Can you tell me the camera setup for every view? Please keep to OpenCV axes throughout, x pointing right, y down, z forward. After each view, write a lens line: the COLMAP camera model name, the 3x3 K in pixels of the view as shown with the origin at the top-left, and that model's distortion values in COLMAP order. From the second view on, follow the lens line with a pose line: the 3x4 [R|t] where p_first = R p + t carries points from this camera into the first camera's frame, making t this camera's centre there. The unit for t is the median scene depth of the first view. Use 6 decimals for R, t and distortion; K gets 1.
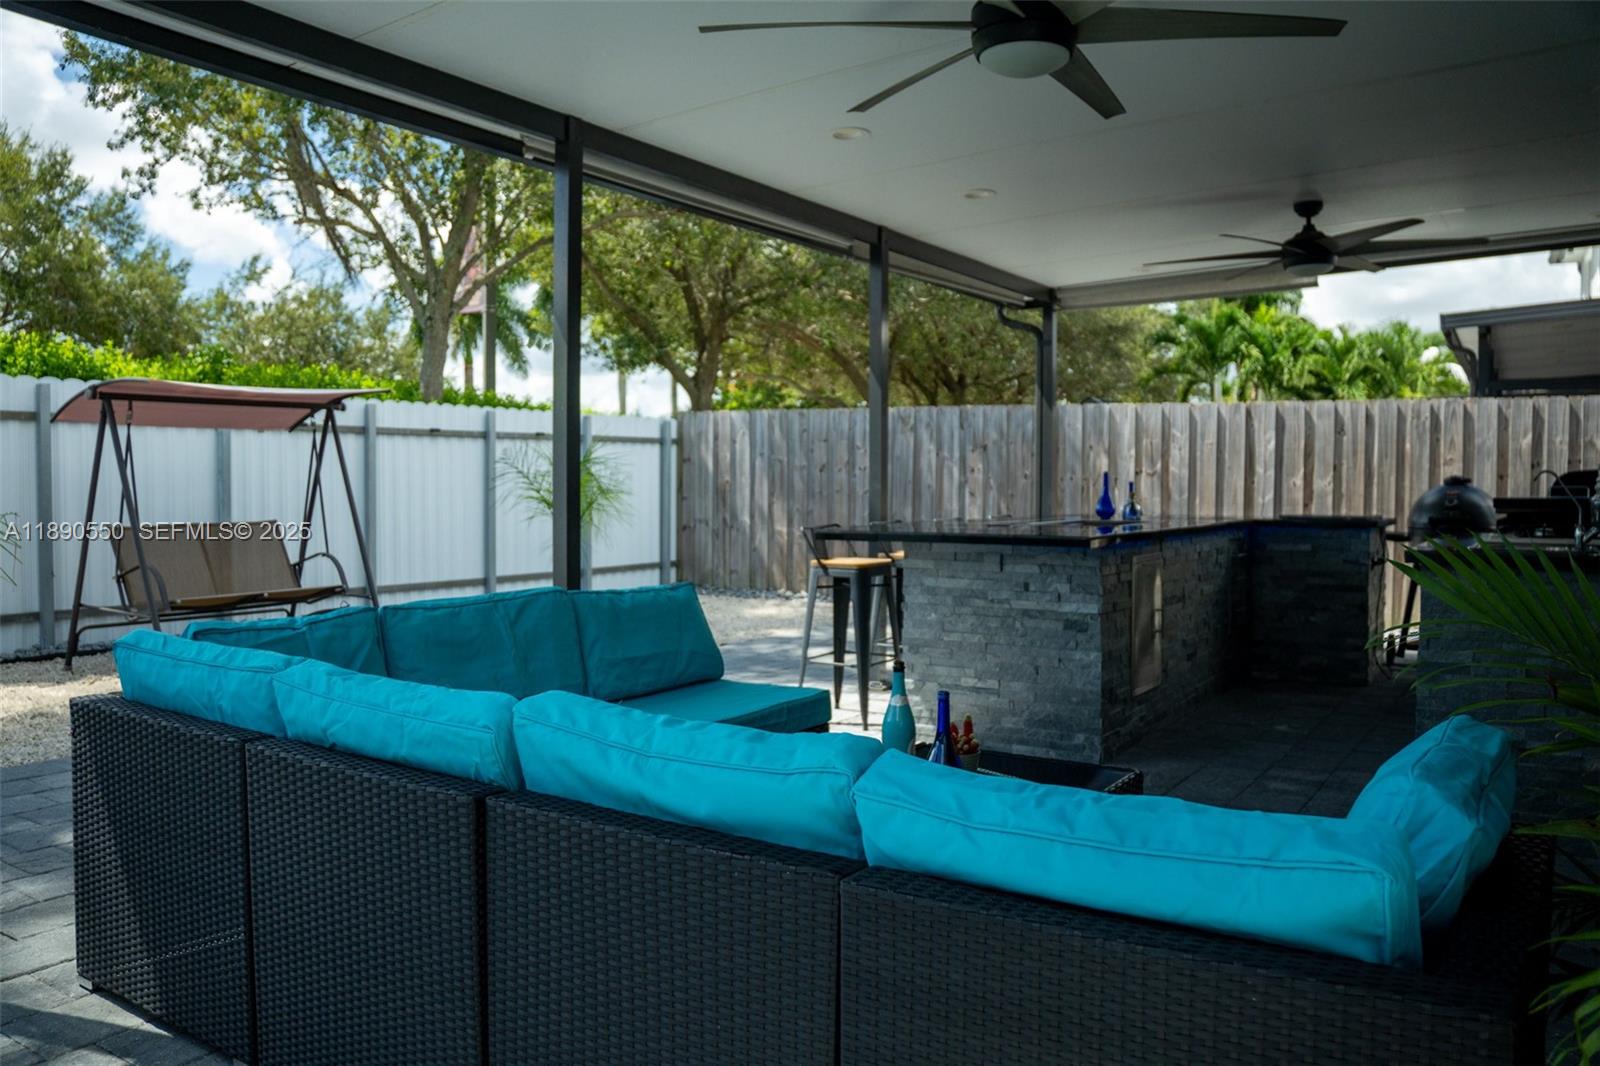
lens RADIAL K [[1224.0, 0, 800.0], [0, 1224.0, 533.0], [0, 0, 1]] dist [-0.127551, 0.104638]
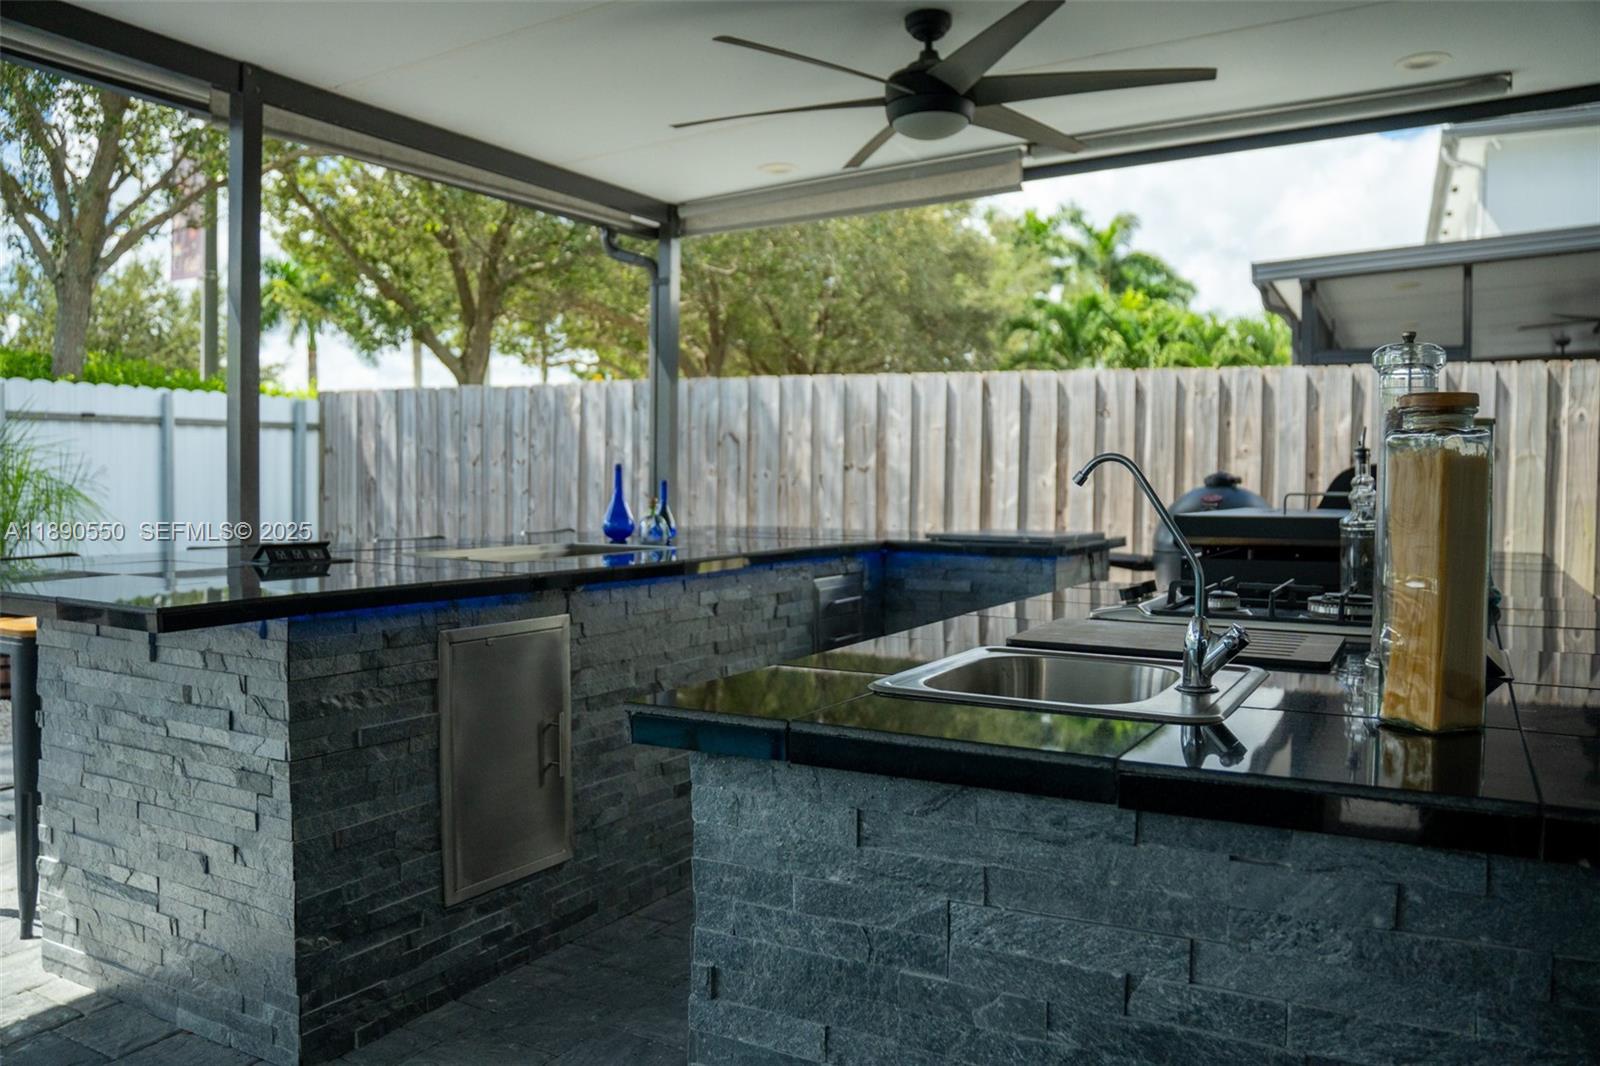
lens RADIAL K [[1224.0, 0, 800.0], [0, 1224.0, 533.0], [0, 0, 1]] dist [-0.127551, 0.104638]
pose [[0.997727, 0.002630, 0.067336, 0.162266], [-0.002816, 0.999992, 0.002669, -0.009443], [-0.067329, -0.002852, 0.997727, 0.204276]]
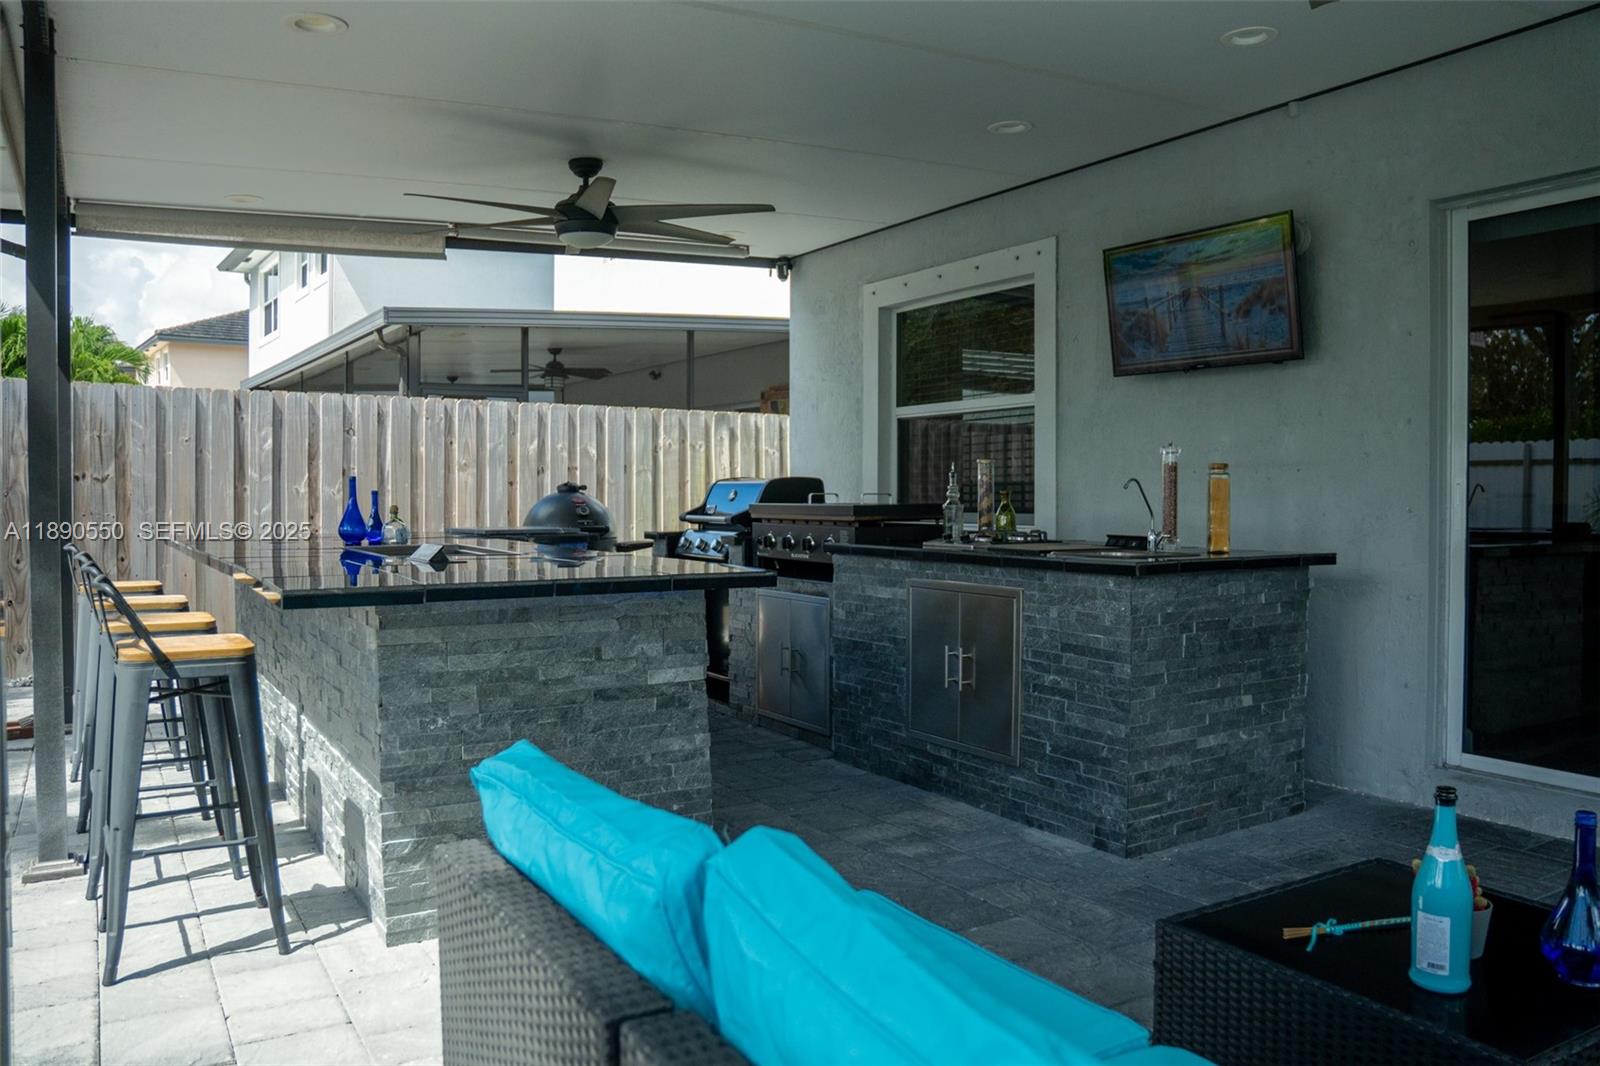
lens RADIAL K [[1224.0, 0, 800.0], [0, 1224.0, 533.0], [0, 0, 1]] dist [-0.127551, 0.104638]
pose [[0.424449, -0.032104, 0.904883, -0.144402], [0.036366, 0.999169, 0.018392, -0.011452], [-0.904722, 0.025100, 0.425263, 0.255100]]
